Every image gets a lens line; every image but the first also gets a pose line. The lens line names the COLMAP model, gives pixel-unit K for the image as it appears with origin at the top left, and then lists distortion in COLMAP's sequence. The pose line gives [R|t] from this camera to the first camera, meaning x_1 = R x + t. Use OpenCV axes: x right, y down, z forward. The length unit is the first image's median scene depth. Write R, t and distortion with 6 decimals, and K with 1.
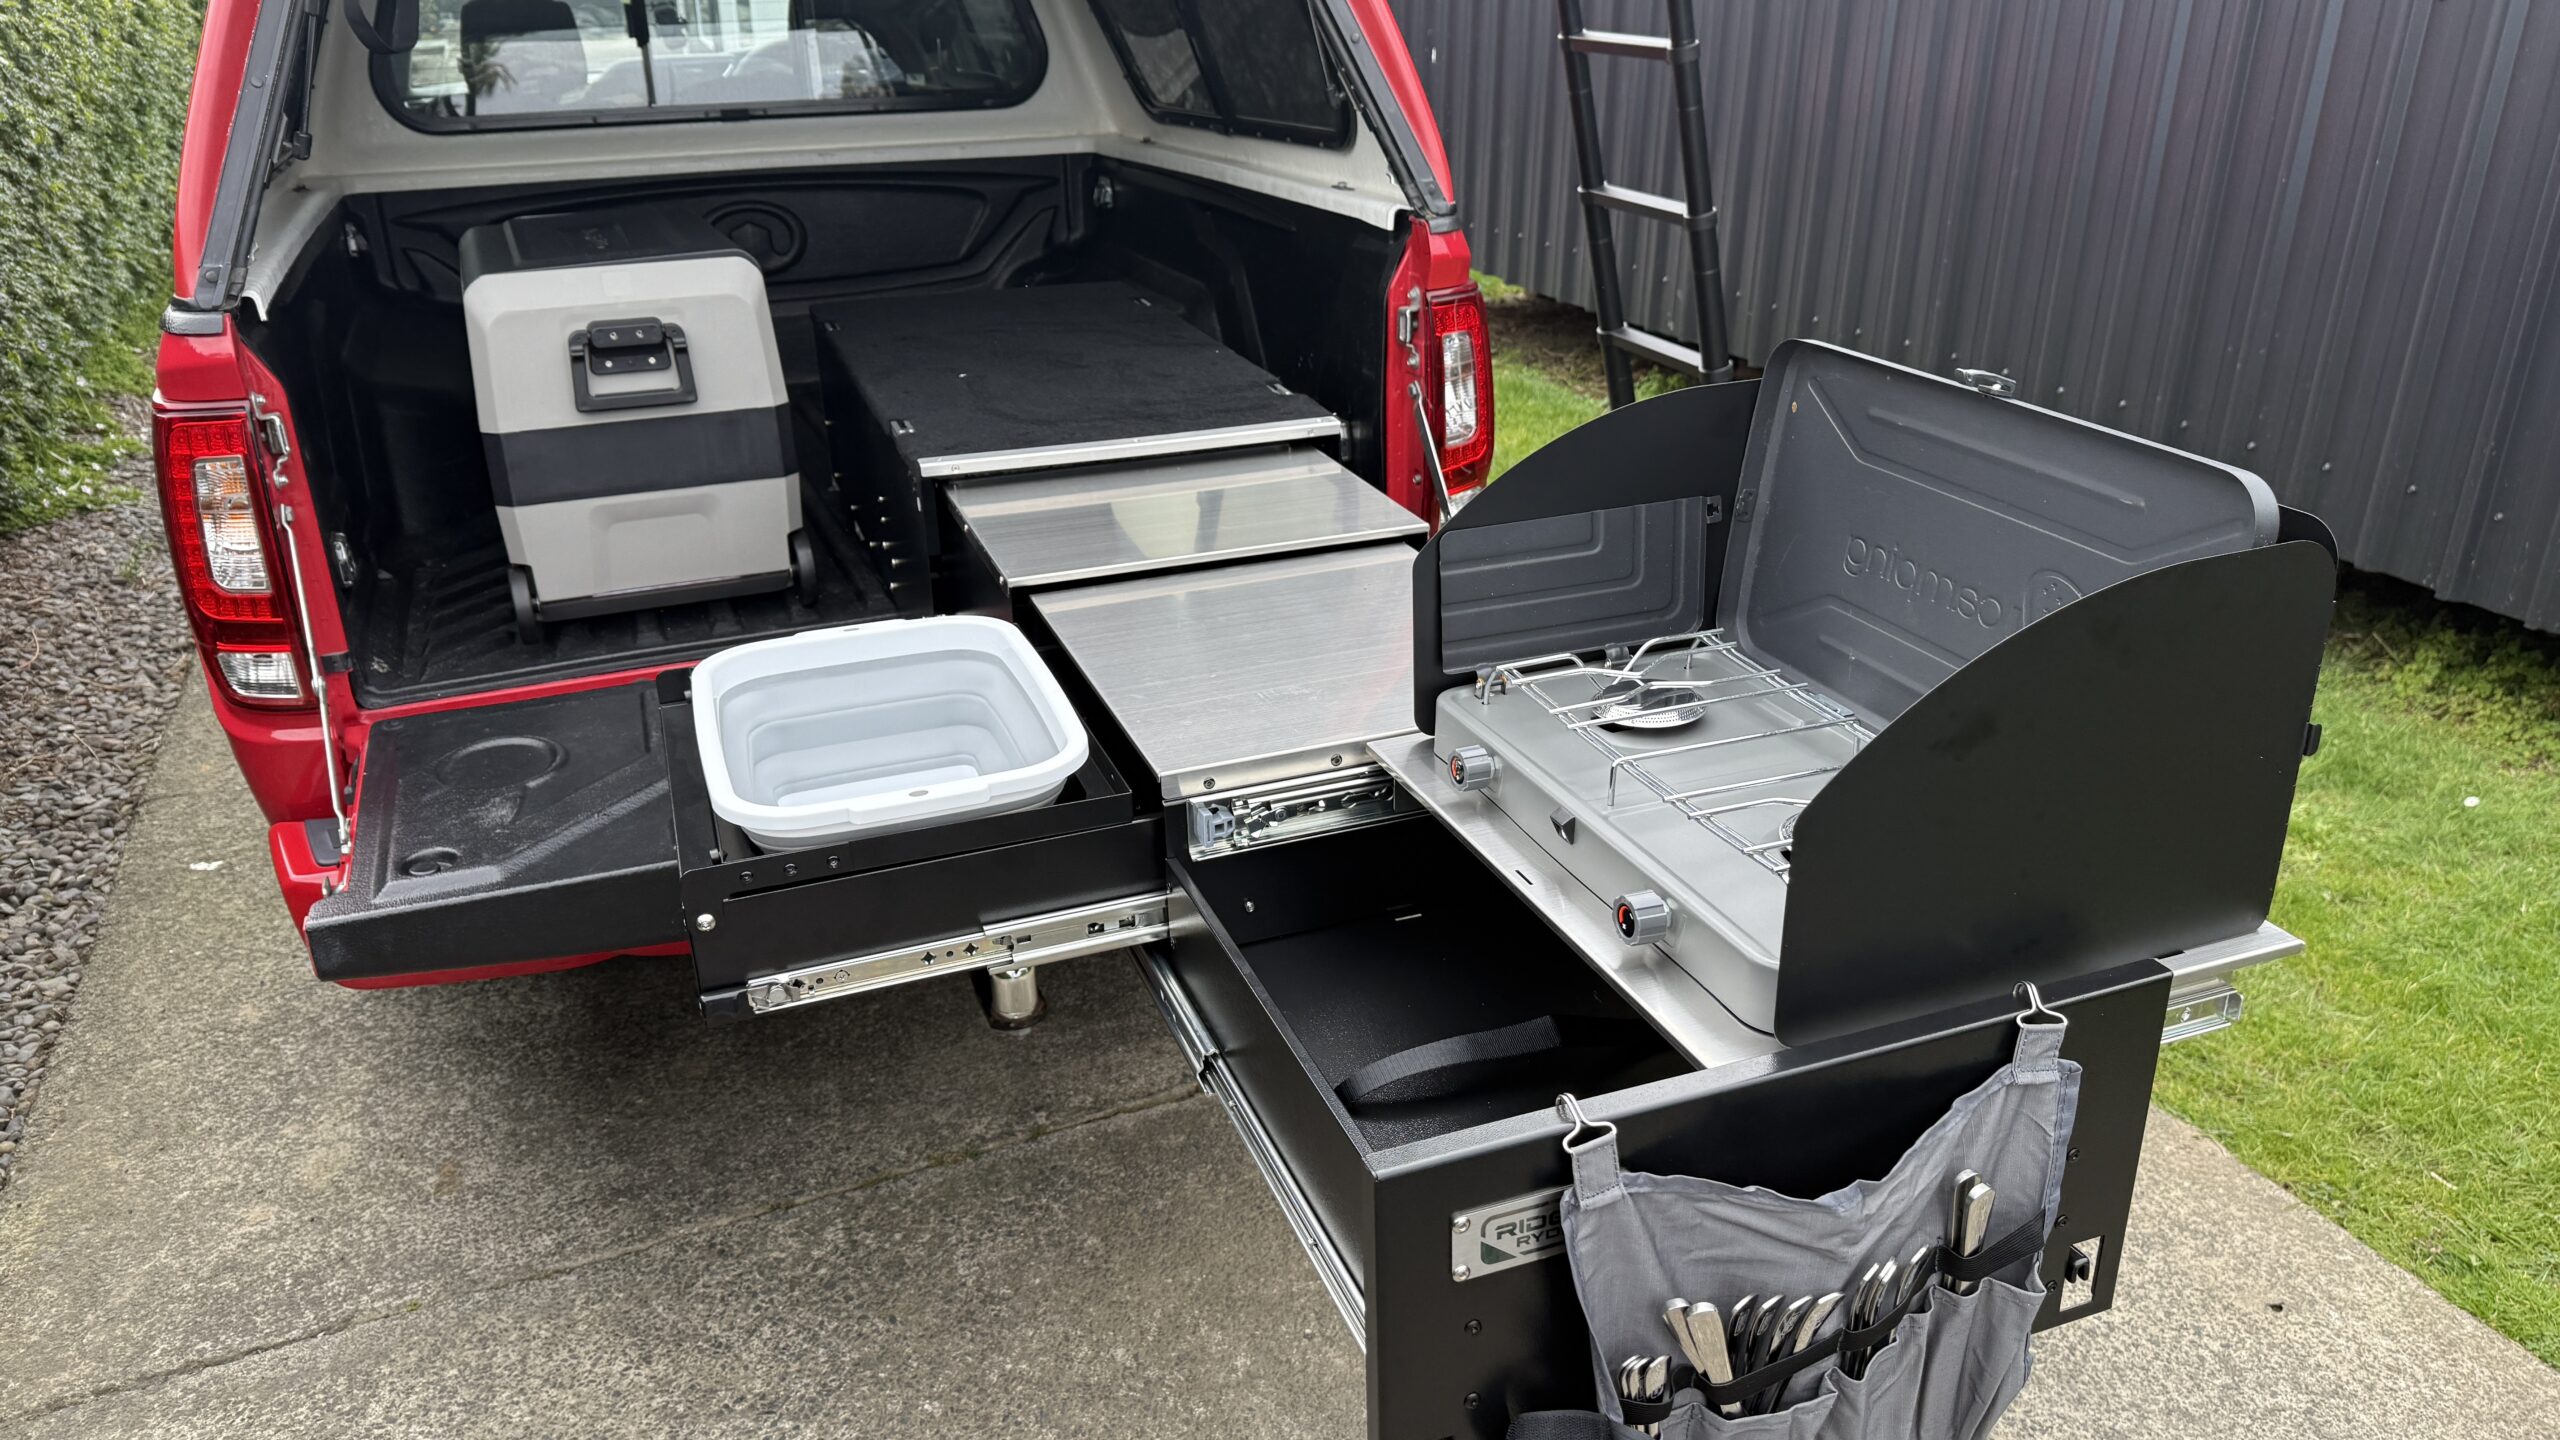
lens RADIAL K [[1819.4, 0, 1278.8], [0, 1819.4, 737.8], [0, 0, 1]] dist [0.029229, -0.039172]
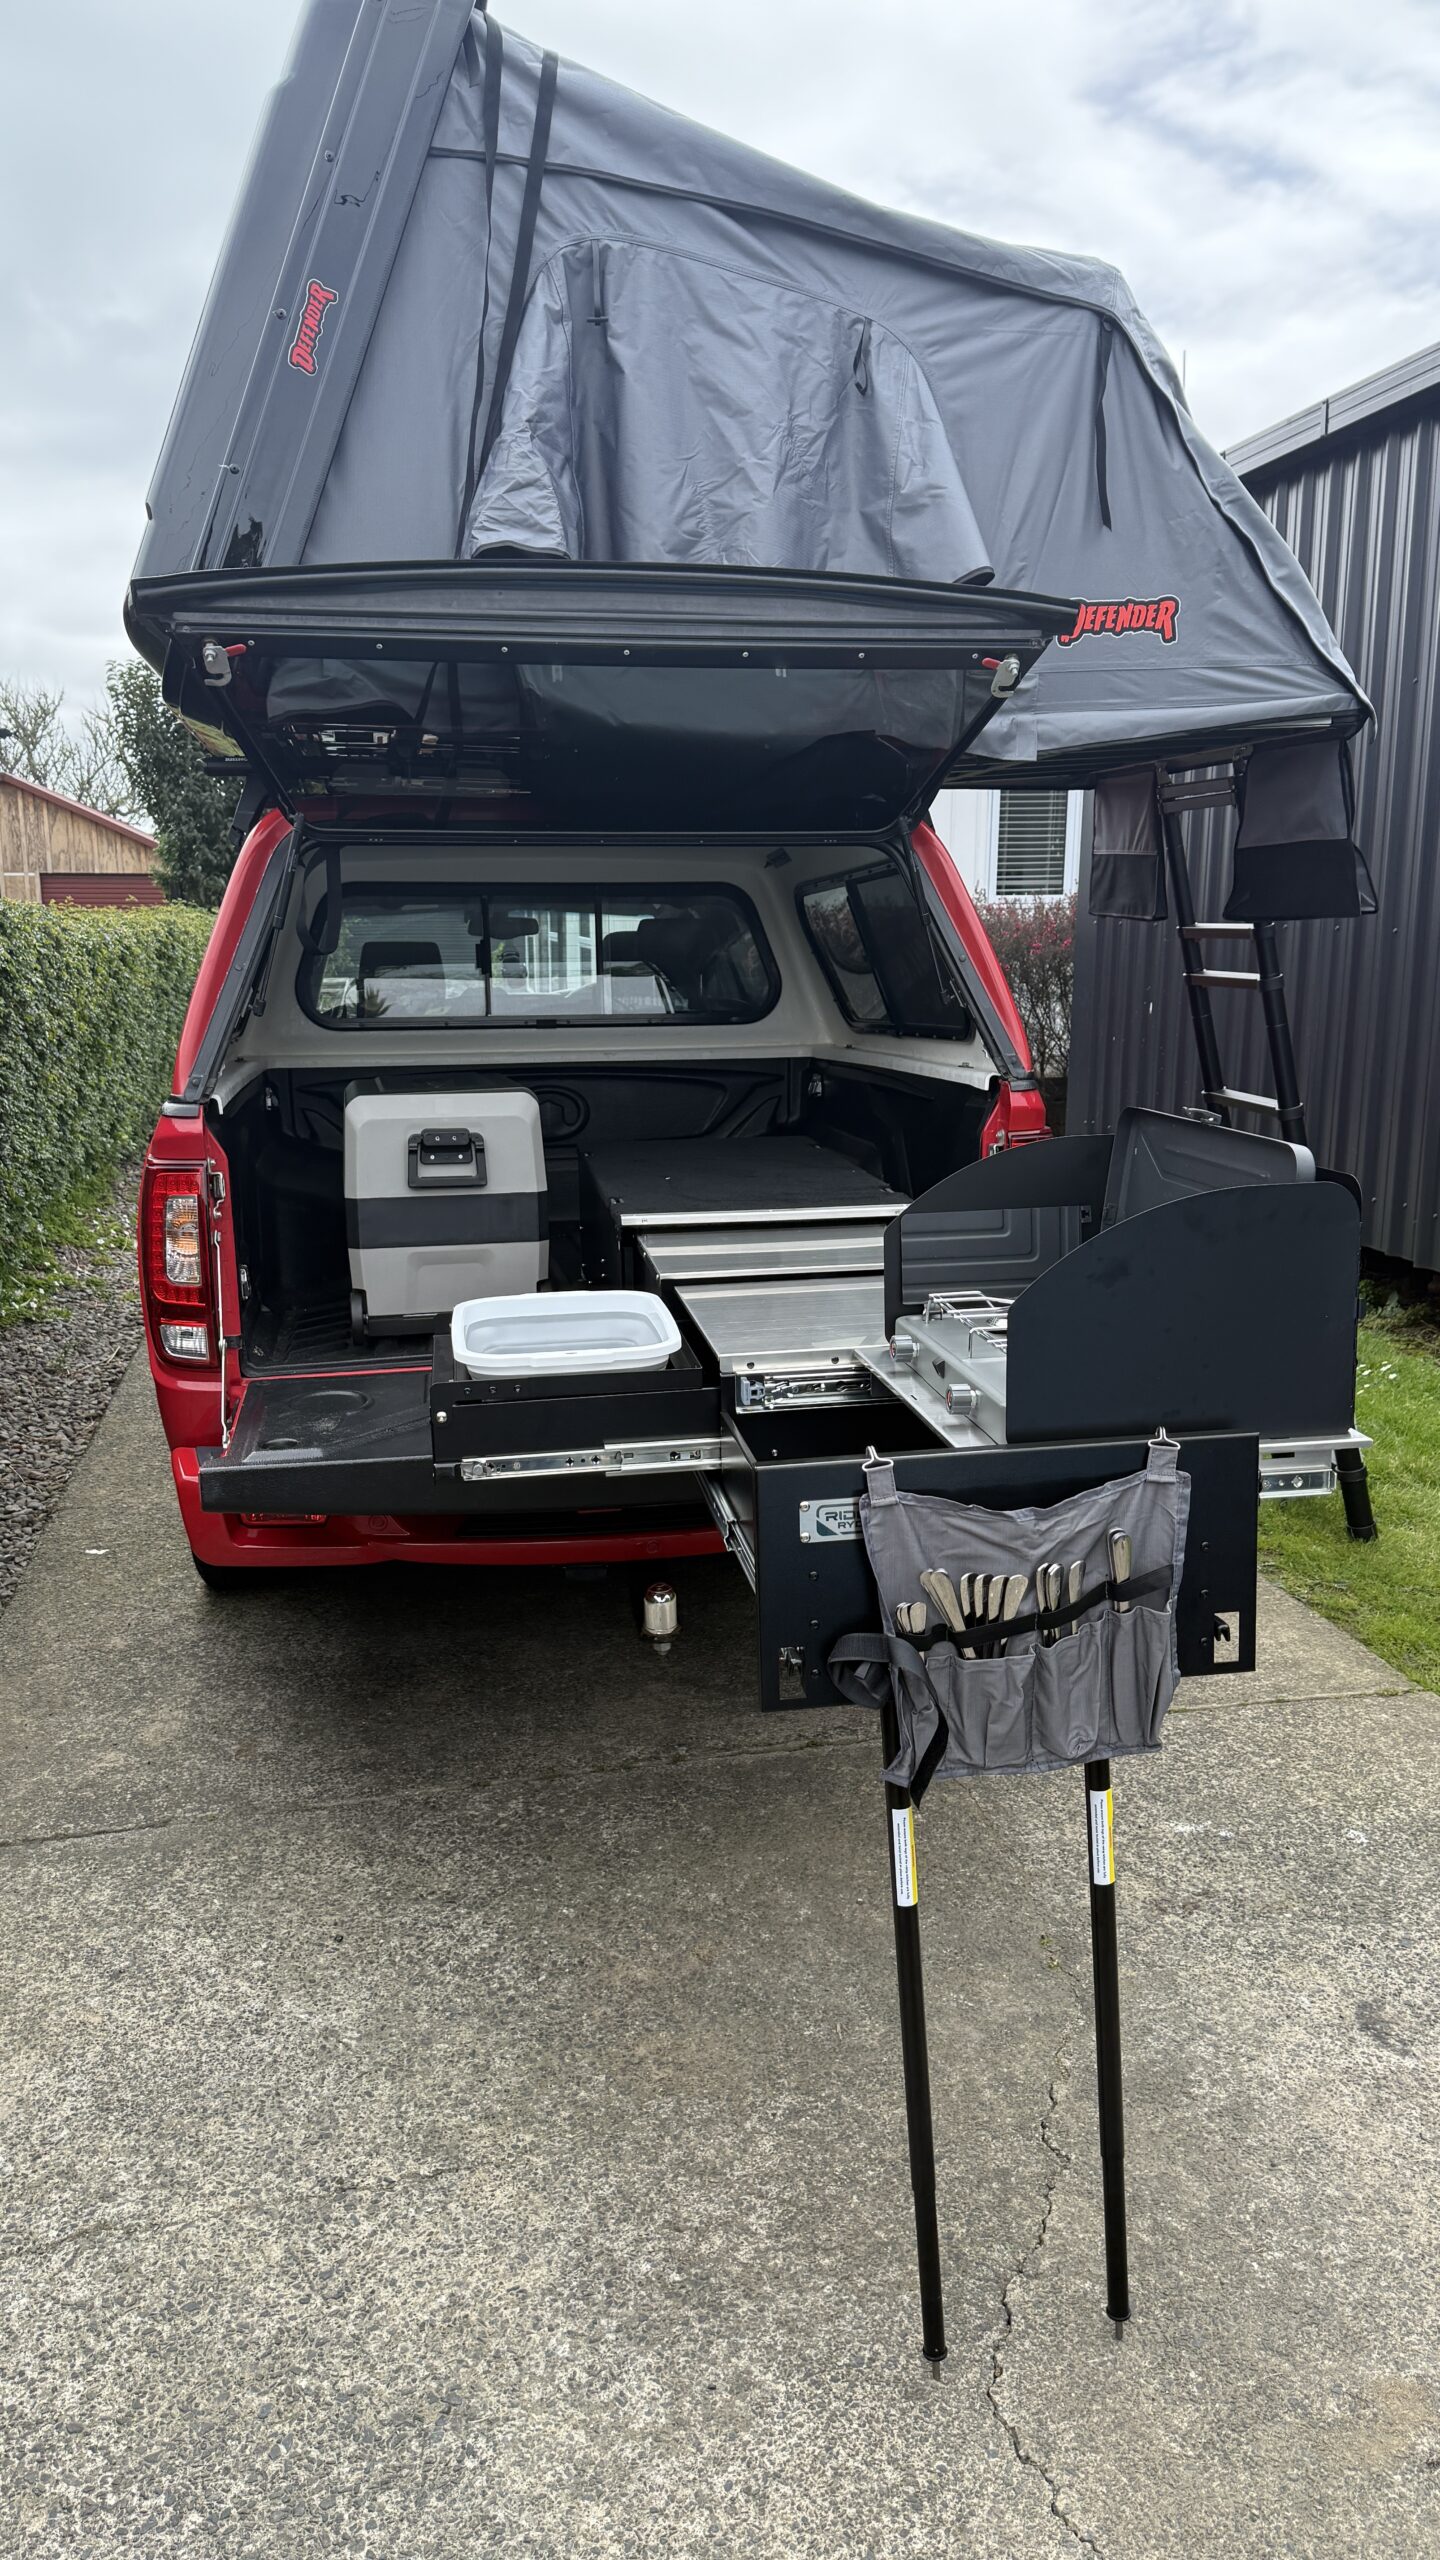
lens RADIAL K [[1795.7, 0, 731.3], [0, 1795.7, 1280.6], [0, 0, 1]] dist [0.152919, -0.260017]
pose [[0.981642, 0.041868, -0.186081, 0.145325], [-0.081258, 0.974444, -0.209417, 0.175668], [0.172557, 0.220693, 0.959958, -0.334411]]
